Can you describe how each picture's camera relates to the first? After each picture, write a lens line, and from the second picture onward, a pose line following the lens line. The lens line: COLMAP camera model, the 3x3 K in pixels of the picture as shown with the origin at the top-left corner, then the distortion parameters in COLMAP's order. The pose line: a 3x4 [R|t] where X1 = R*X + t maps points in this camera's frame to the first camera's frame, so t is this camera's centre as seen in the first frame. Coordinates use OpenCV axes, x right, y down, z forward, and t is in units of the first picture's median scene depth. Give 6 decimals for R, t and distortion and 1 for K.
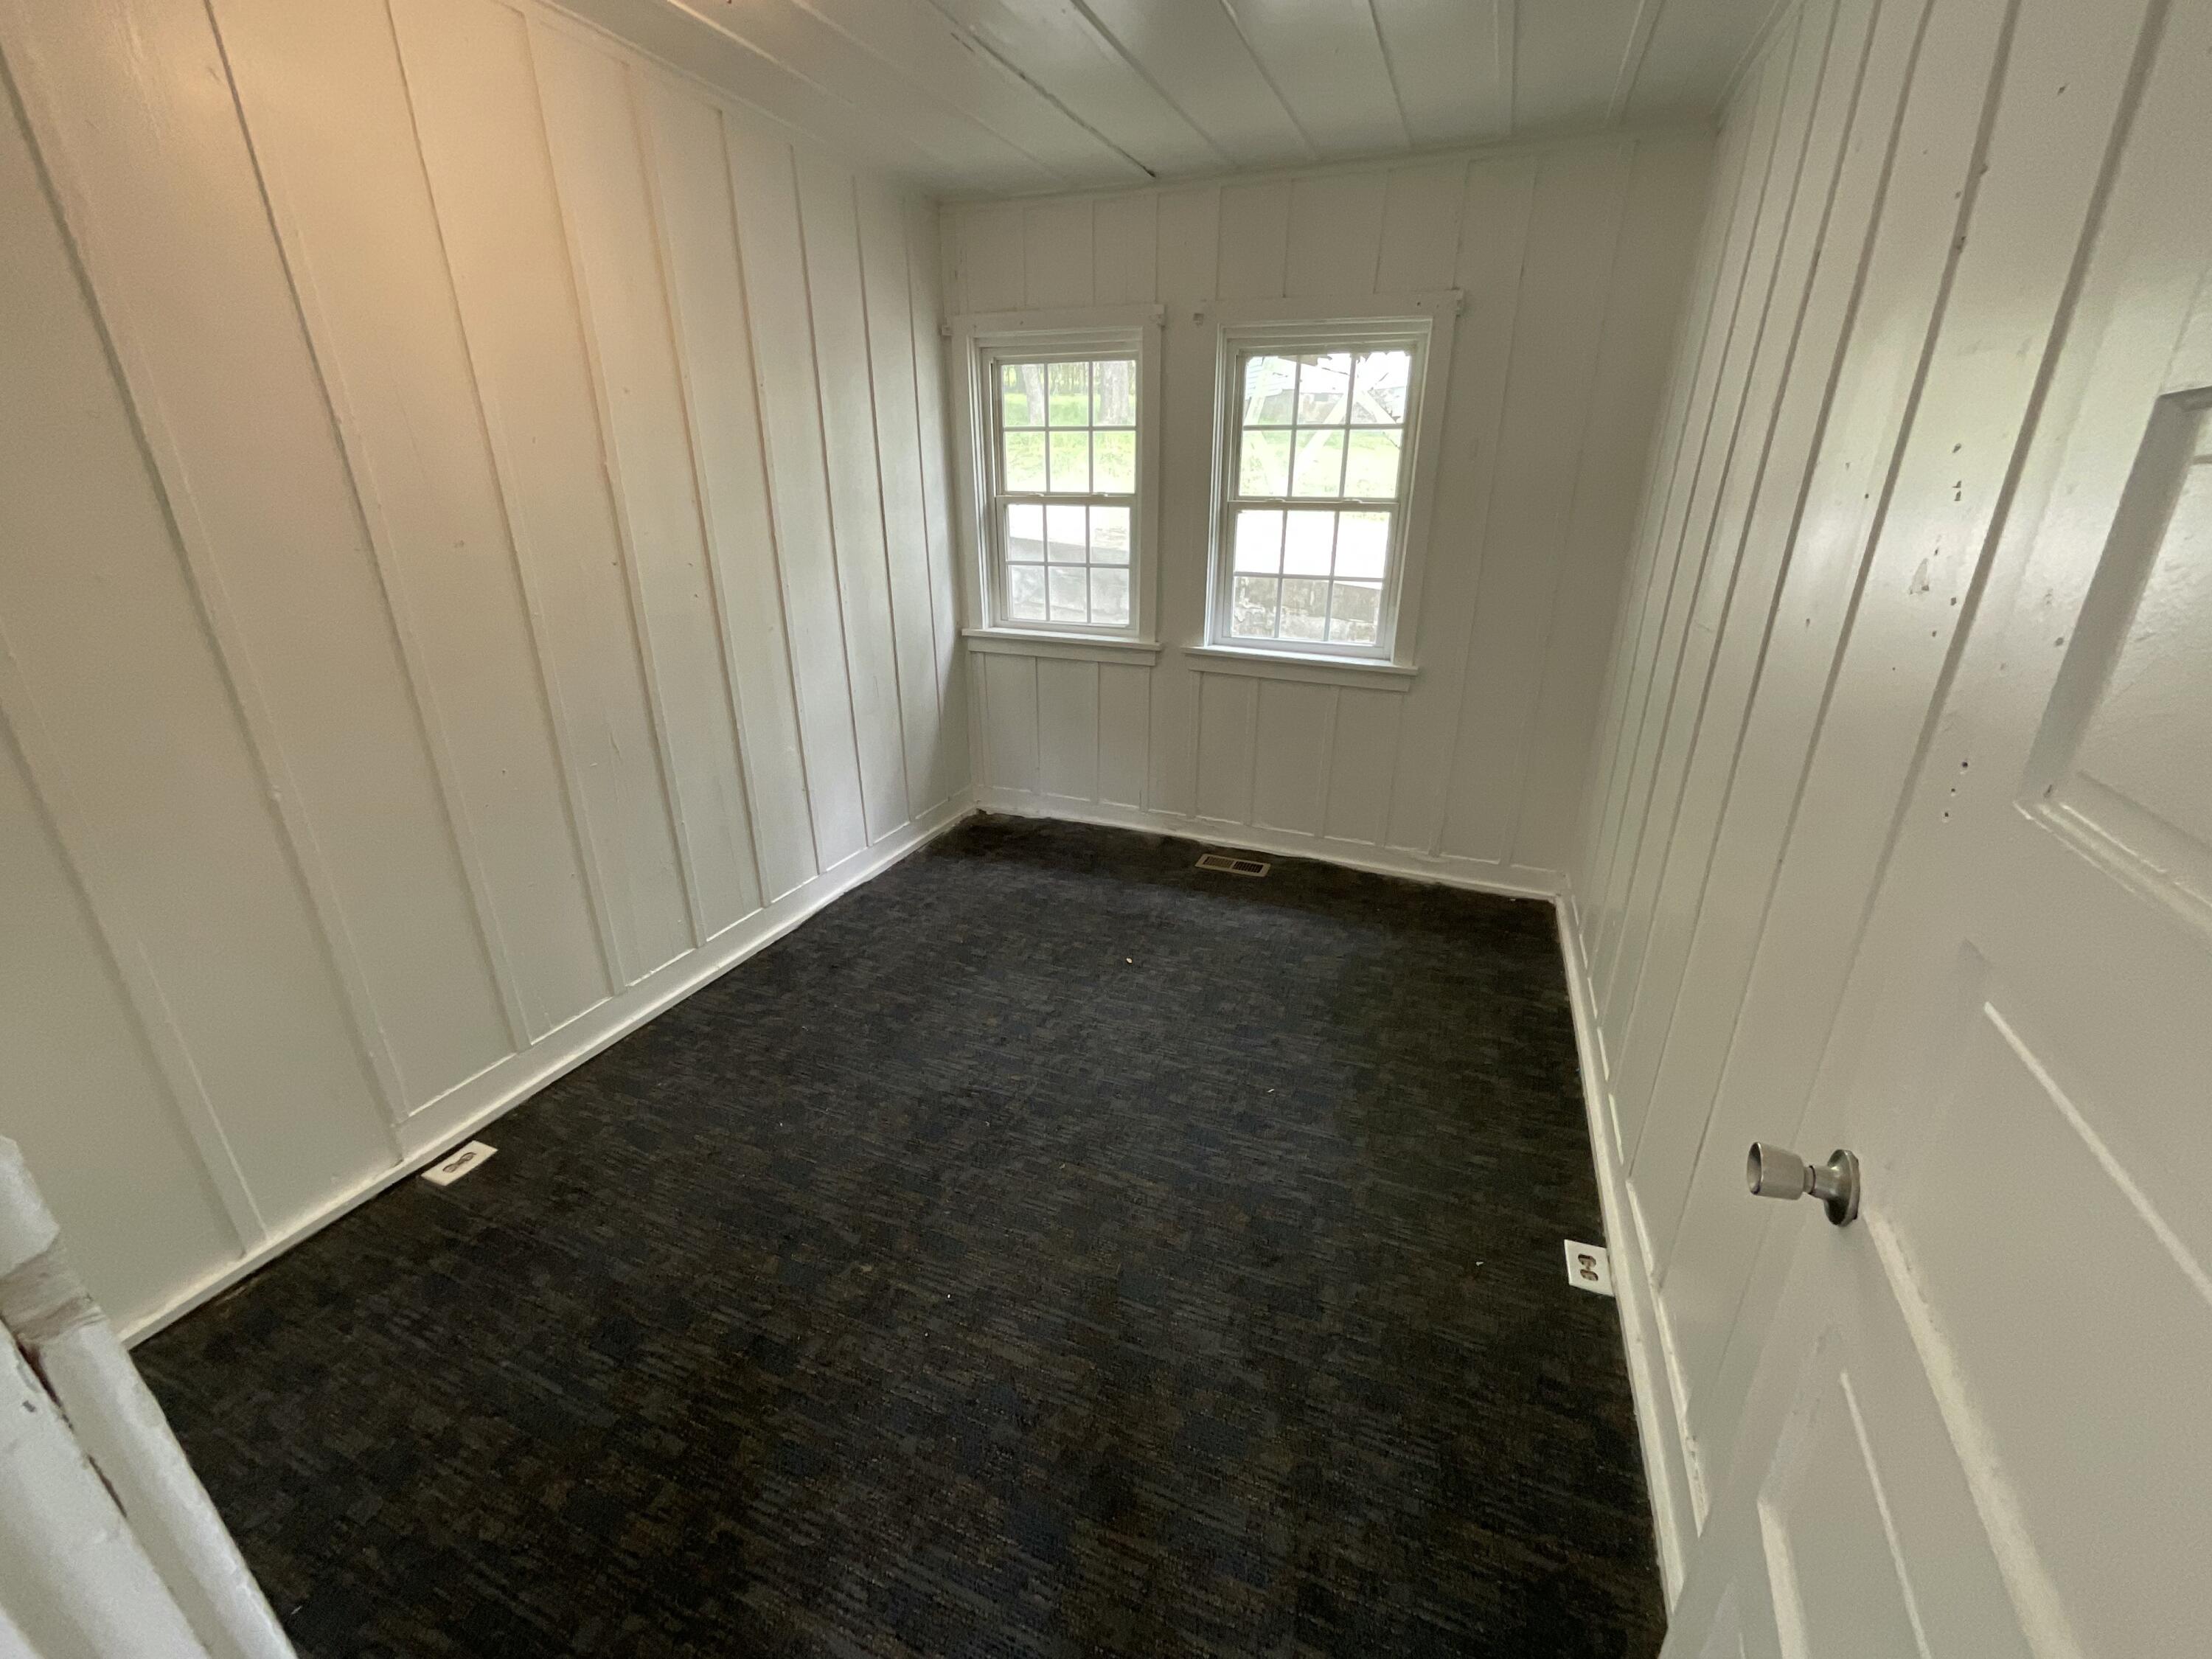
lens RADIAL K [[905.8, 0, 1094.8], [0, 905.8, 840.1], [0, 0, 1]] dist [0.002713, 0.000109]
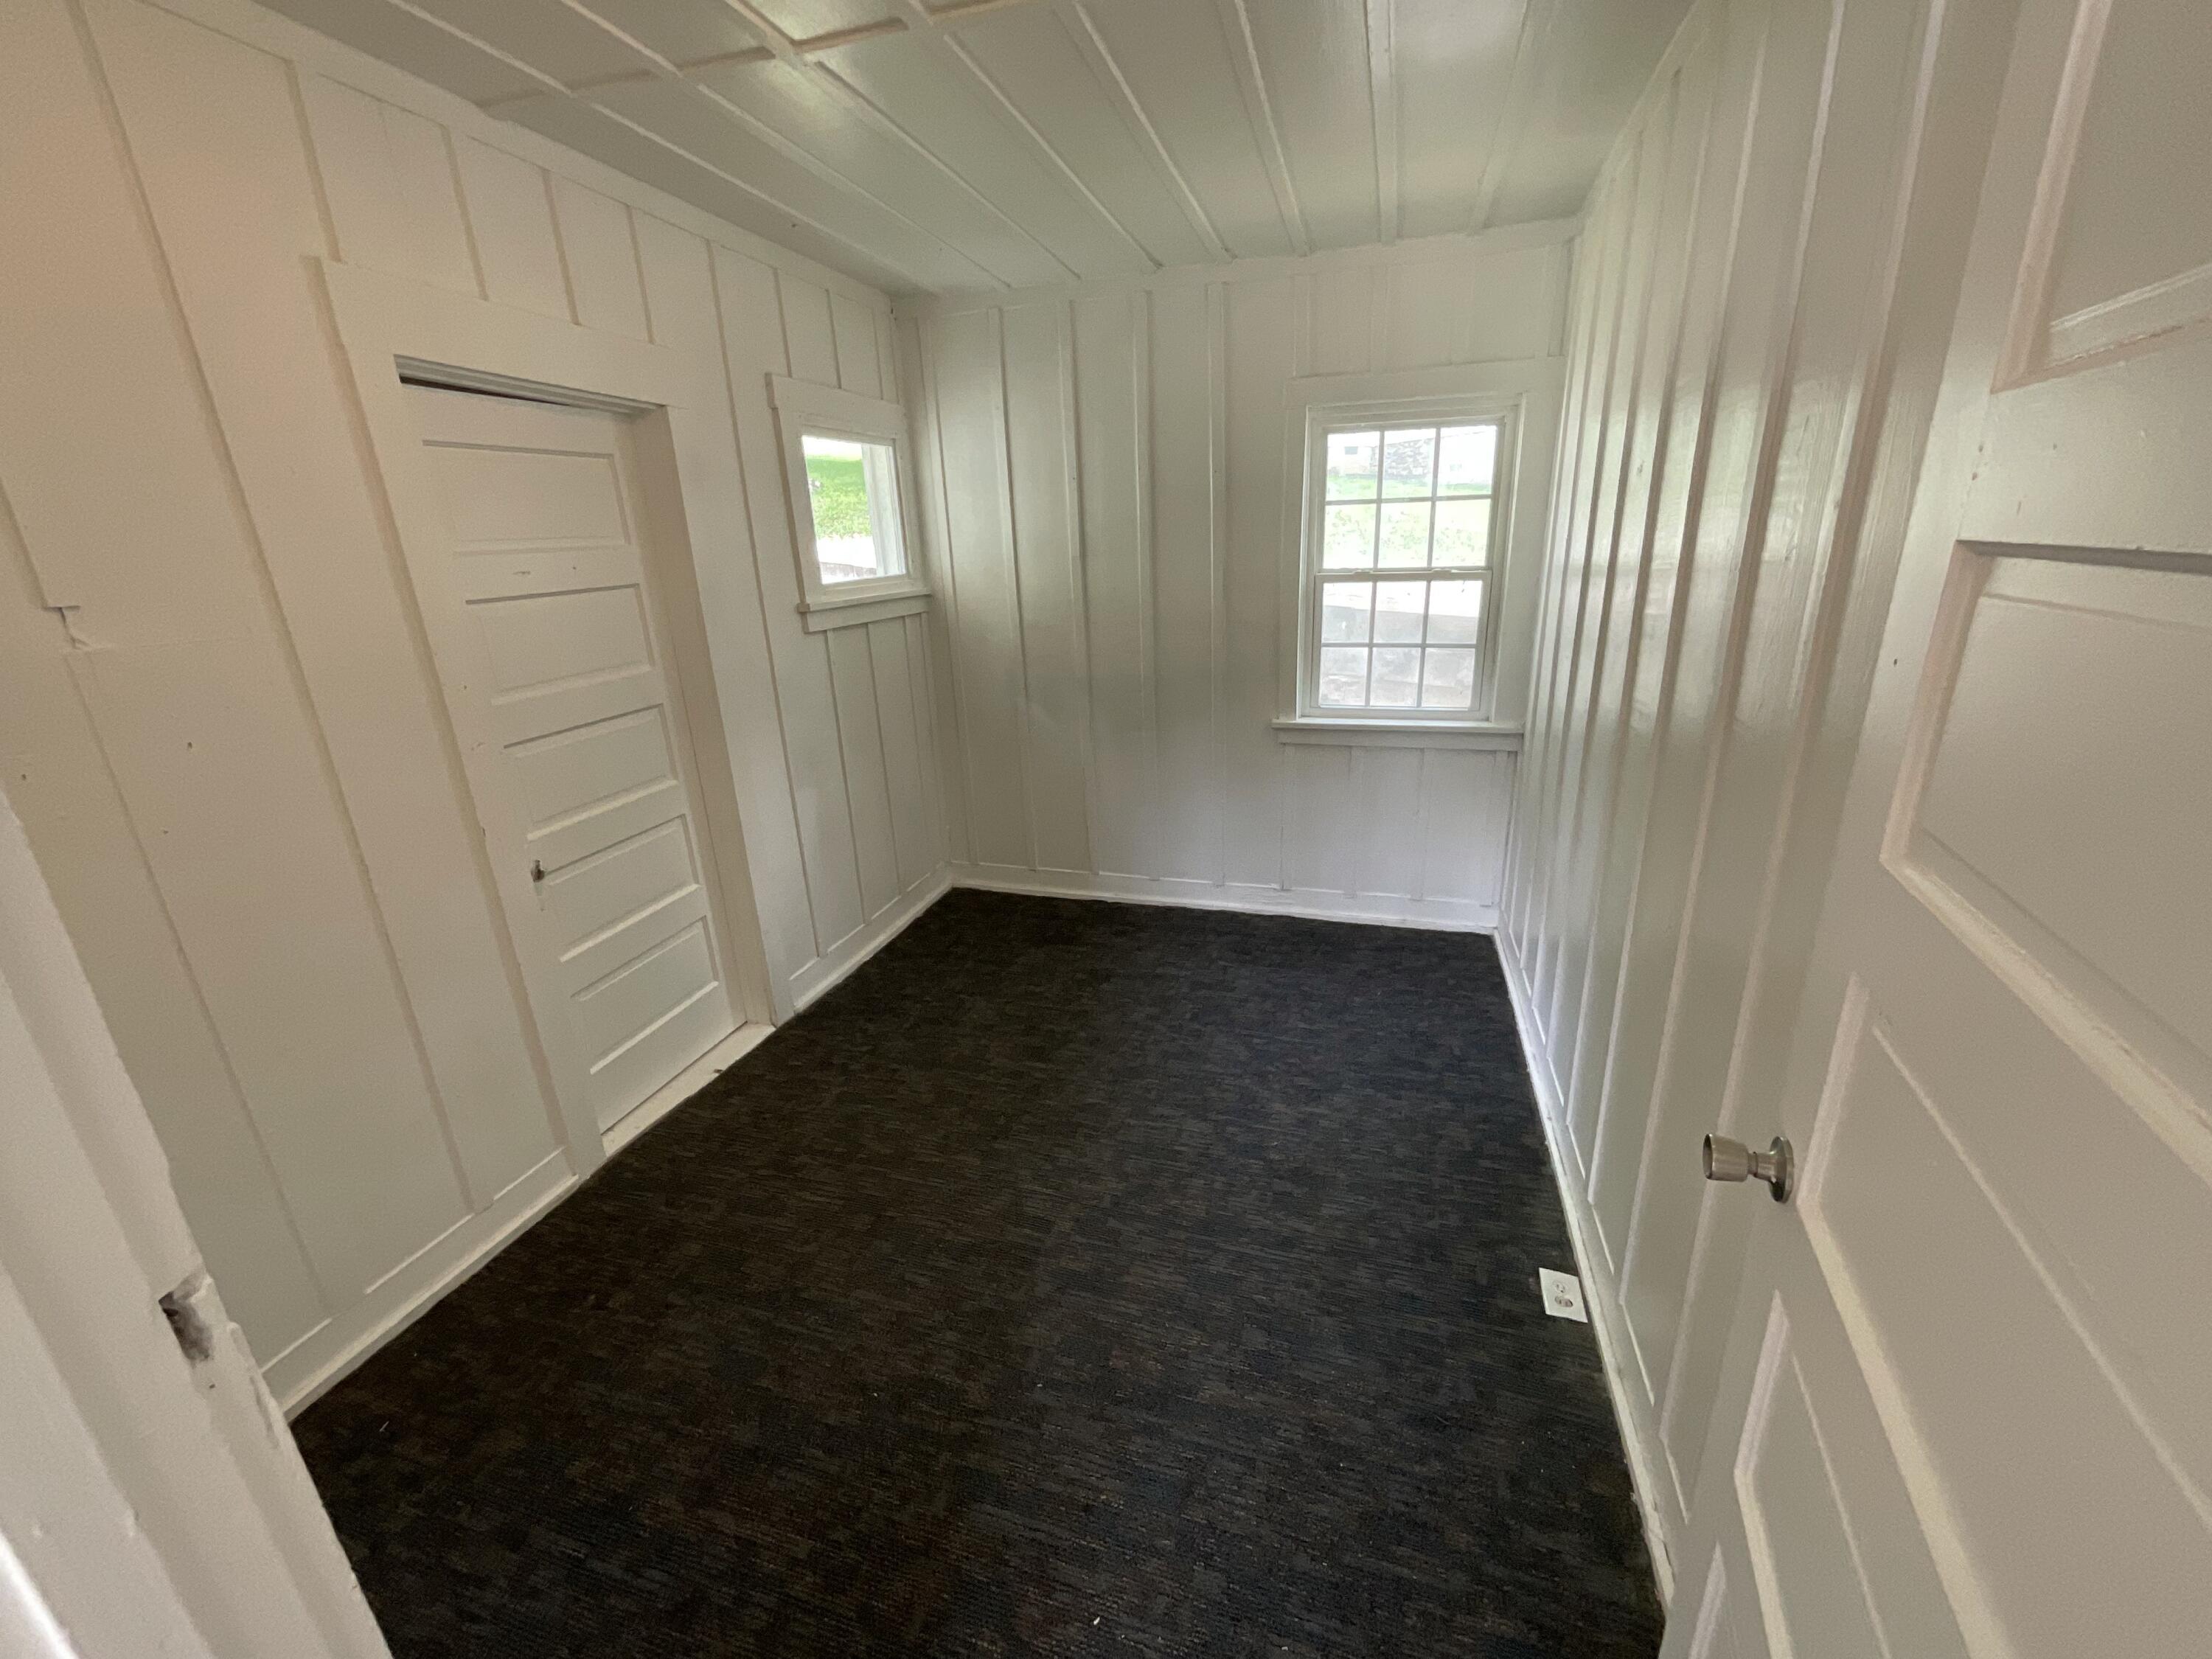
lens RADIAL K [[905.8, 0, 1148.1], [0, 905.8, 832.6], [0, 0, 1]] dist [0.002713, 0.000109]
pose [[0.990555, -0.071036, 0.117282, -0.526266], [0.080901, 0.993375, -0.081616, -0.086625], [-0.110708, 0.090333, 0.989739, 0.202398]]
